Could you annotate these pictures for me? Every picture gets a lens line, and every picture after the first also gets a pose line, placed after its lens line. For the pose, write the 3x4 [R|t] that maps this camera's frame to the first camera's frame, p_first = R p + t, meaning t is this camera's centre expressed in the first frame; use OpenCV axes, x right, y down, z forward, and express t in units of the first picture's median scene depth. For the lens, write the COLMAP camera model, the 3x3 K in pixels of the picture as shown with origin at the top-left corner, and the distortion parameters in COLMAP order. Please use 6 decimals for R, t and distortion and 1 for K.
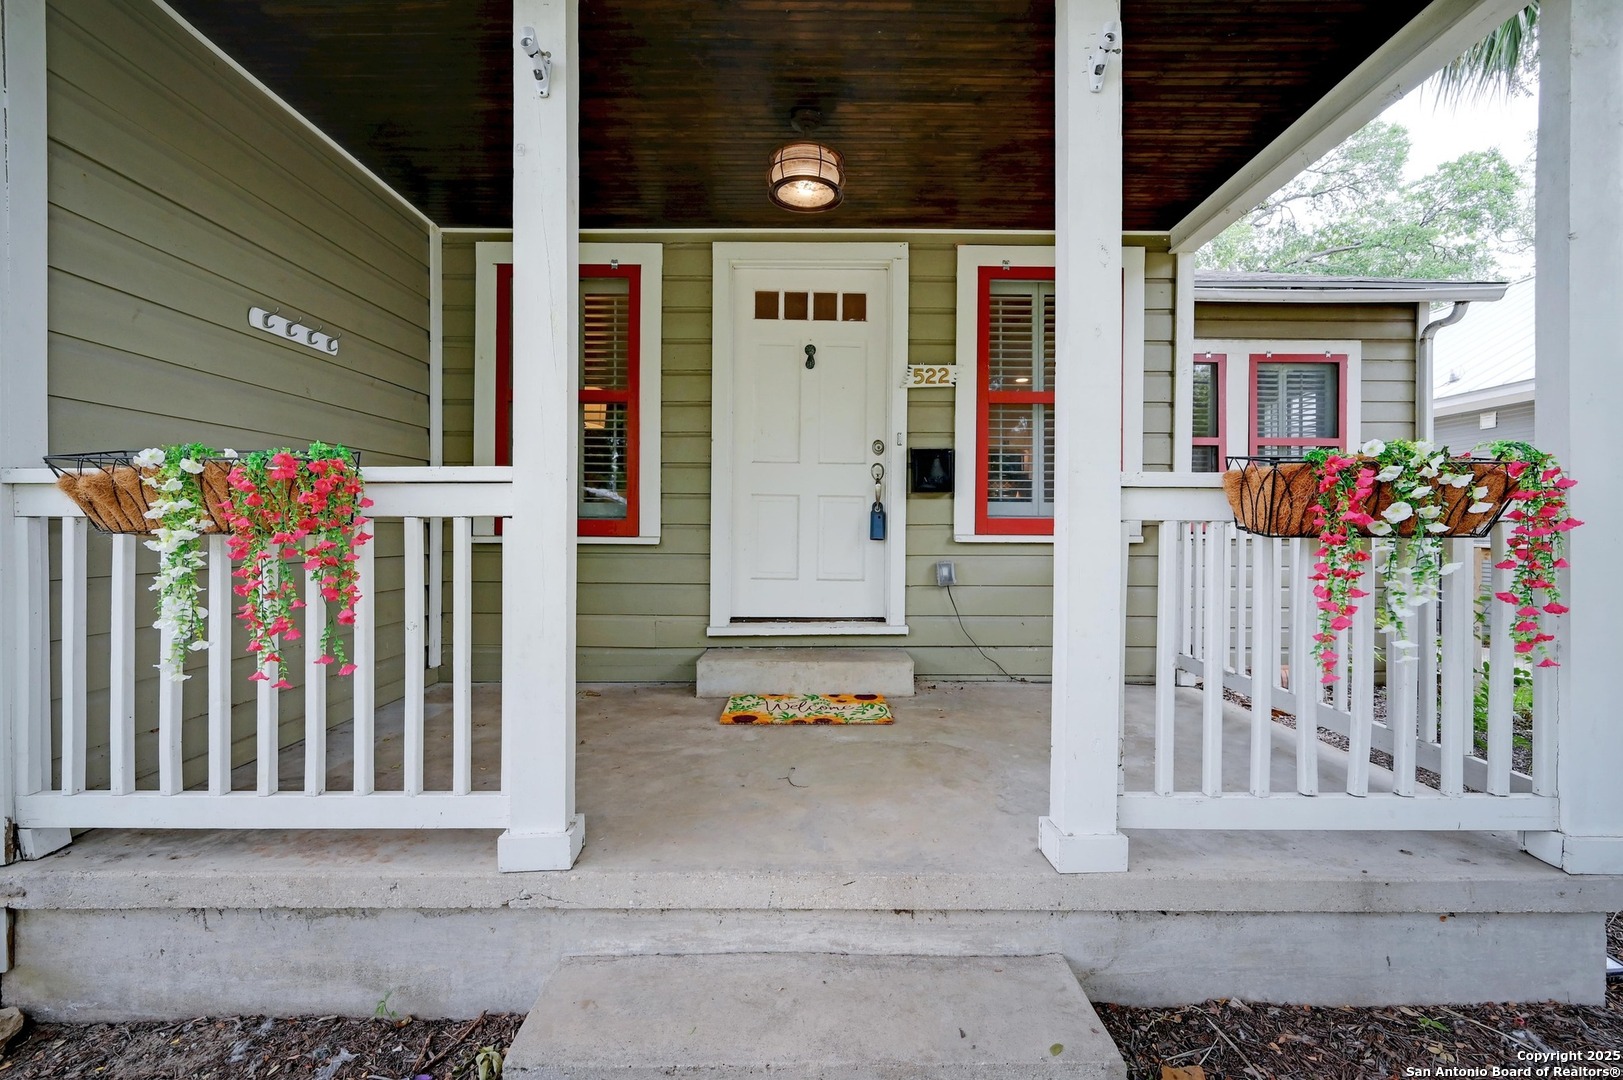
lens RADIAL K [[689.6, 0, 818.6], [0, 689.6, 536.6], [0, 0, 1]] dist [0.002368, -0.000281]
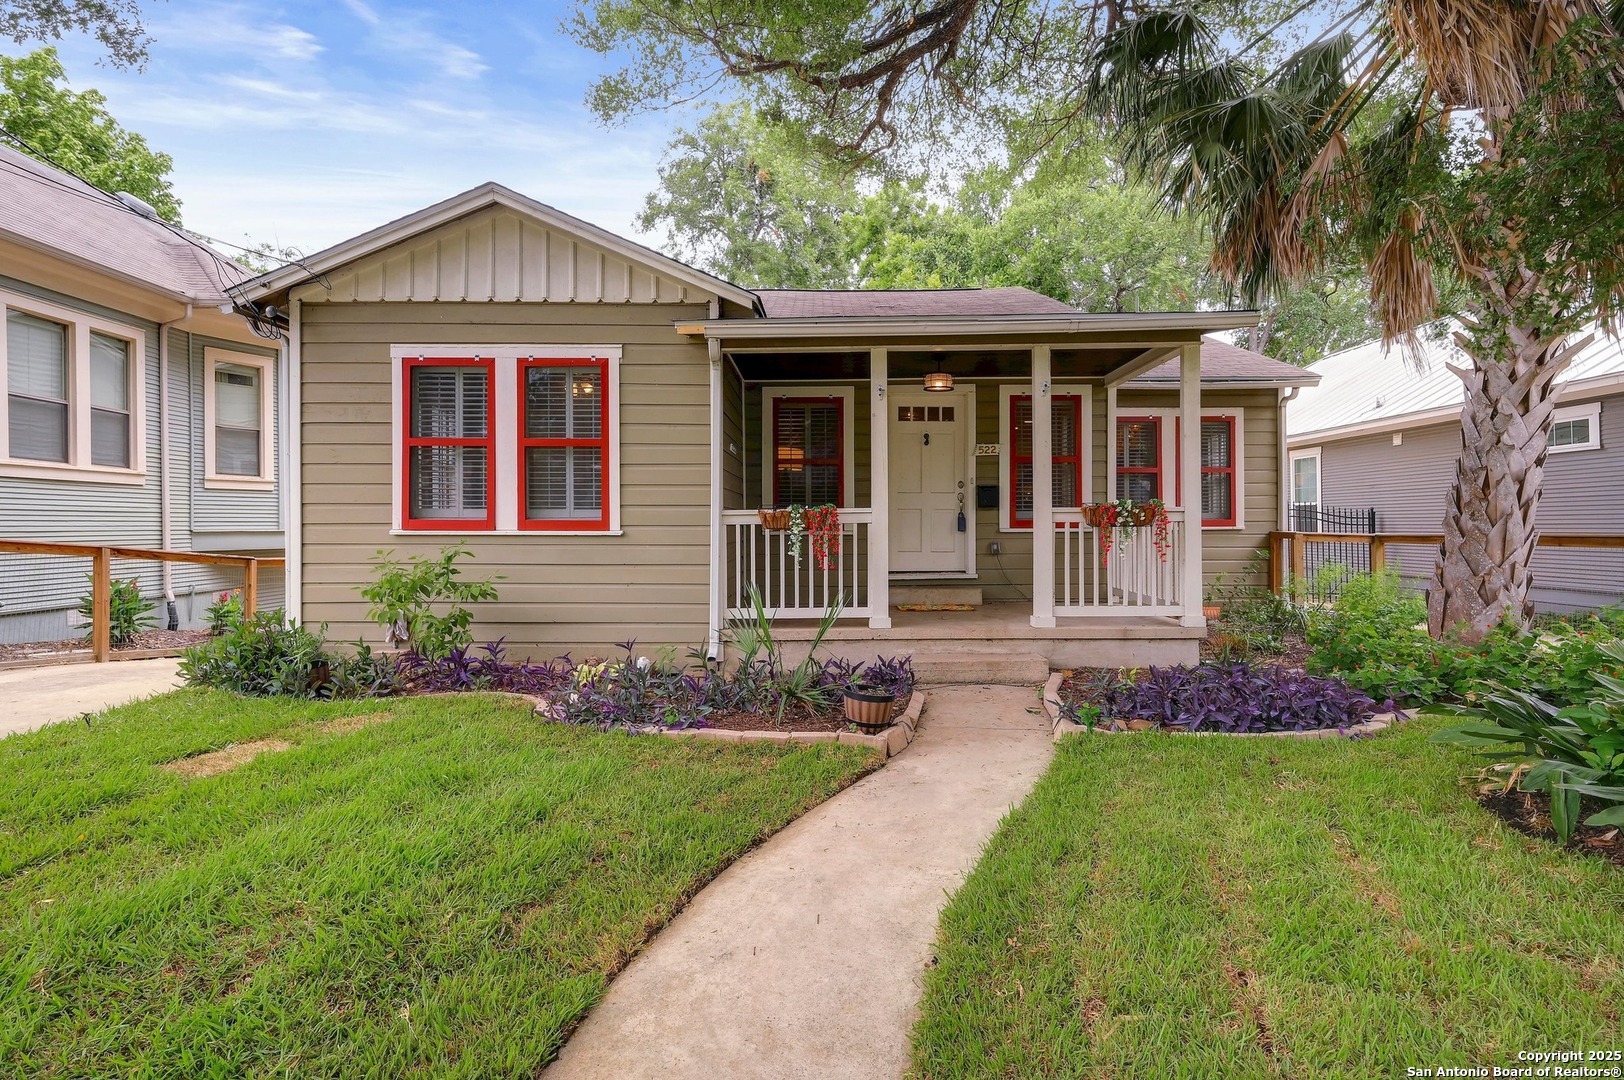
lens RADIAL K [[794.3, 0, 842.6], [0, 794.3, 531.2], [0, 0, 1]] dist [-0.000942, 0.001008]
pose [[0.999873, -0.011931, 0.010571, -0.290708], [0.011988, 0.999914, -0.005366, 0.013305], [-0.010506, 0.005492, 0.999930, -1.329497]]
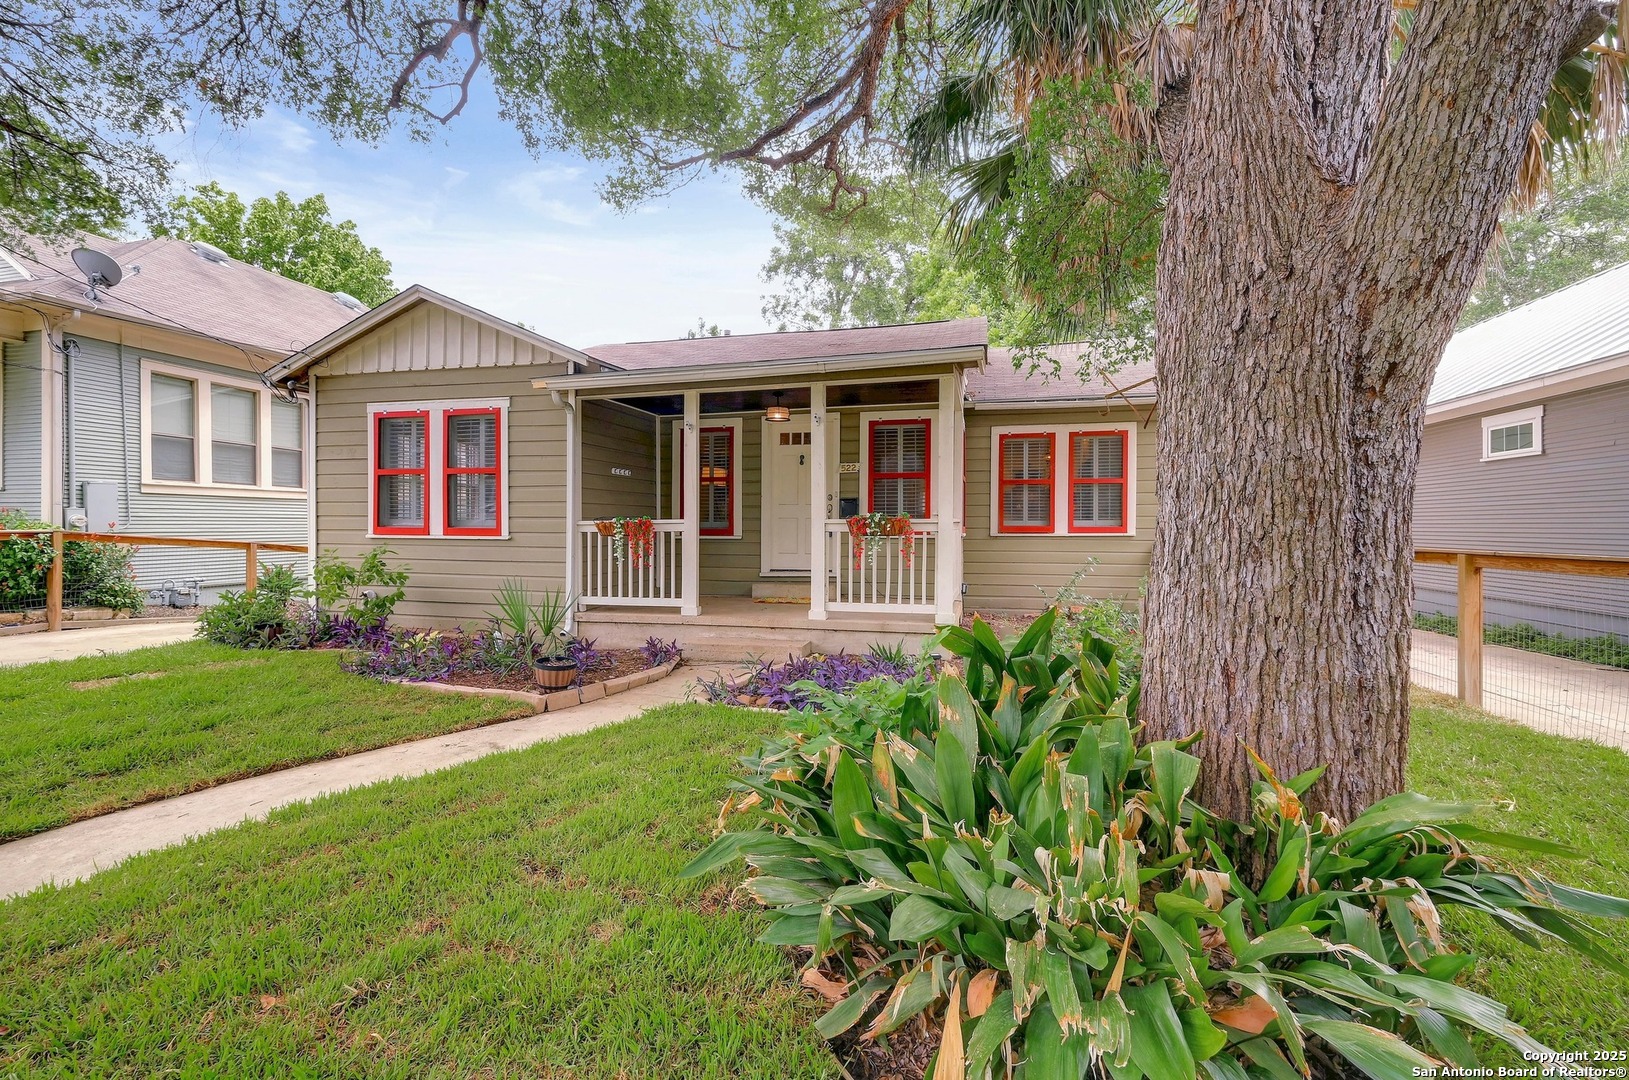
lens RADIAL K [[692.1, 0, 823.1], [0, 692.1, 531.9], [0, 0, 1]] dist [0.002368, -0.000281]
pose [[0.973437, -0.005154, -0.228896, 0.625909], [0.004290, 0.999982, -0.004274, -0.002611], [0.228914, 0.003179, 0.973441, -1.353815]]
